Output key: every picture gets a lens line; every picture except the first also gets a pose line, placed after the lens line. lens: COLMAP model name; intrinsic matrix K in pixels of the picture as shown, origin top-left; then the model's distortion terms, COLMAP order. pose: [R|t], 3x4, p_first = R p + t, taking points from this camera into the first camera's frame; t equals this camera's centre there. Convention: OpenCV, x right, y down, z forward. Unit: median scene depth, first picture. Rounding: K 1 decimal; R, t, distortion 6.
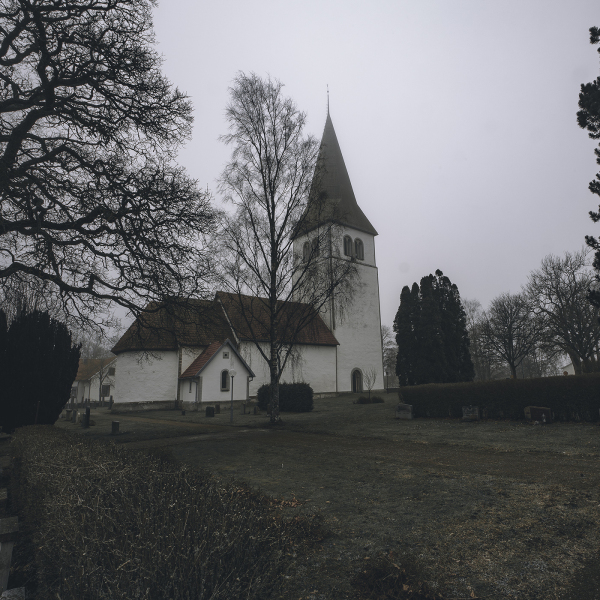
lens RADIAL K [[251.4, 0, 318.3], [0, 251.4, 300.1], [0, 0, 1]] dist [-0.018961, -0.000073]
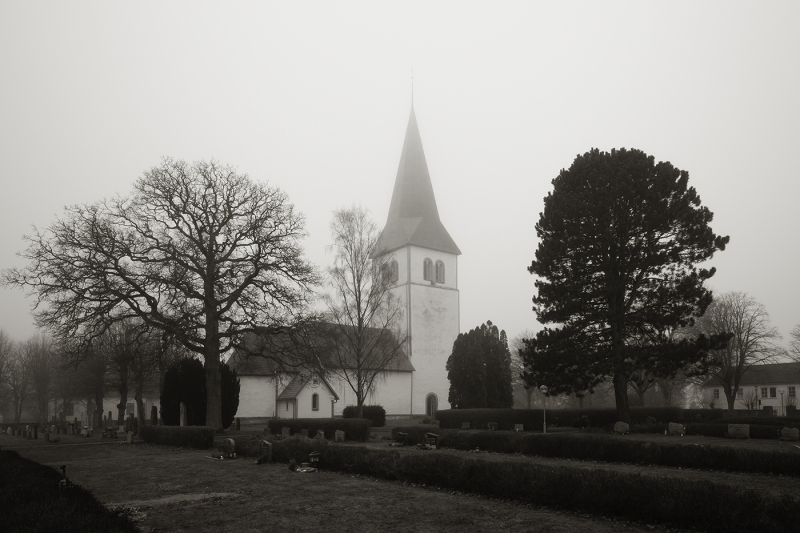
lens RADIAL K [[577.9, 0, 400.0], [0, 577.9, 266.5], [0, 0, 1]] dist [0.000789, 0.000095]
pose [[0.998777, 0.020664, -0.044923, 0.154689], [-0.016694, 0.996068, 0.087008, -0.587951], [0.046544, -0.086152, 0.995194, -1.730109]]
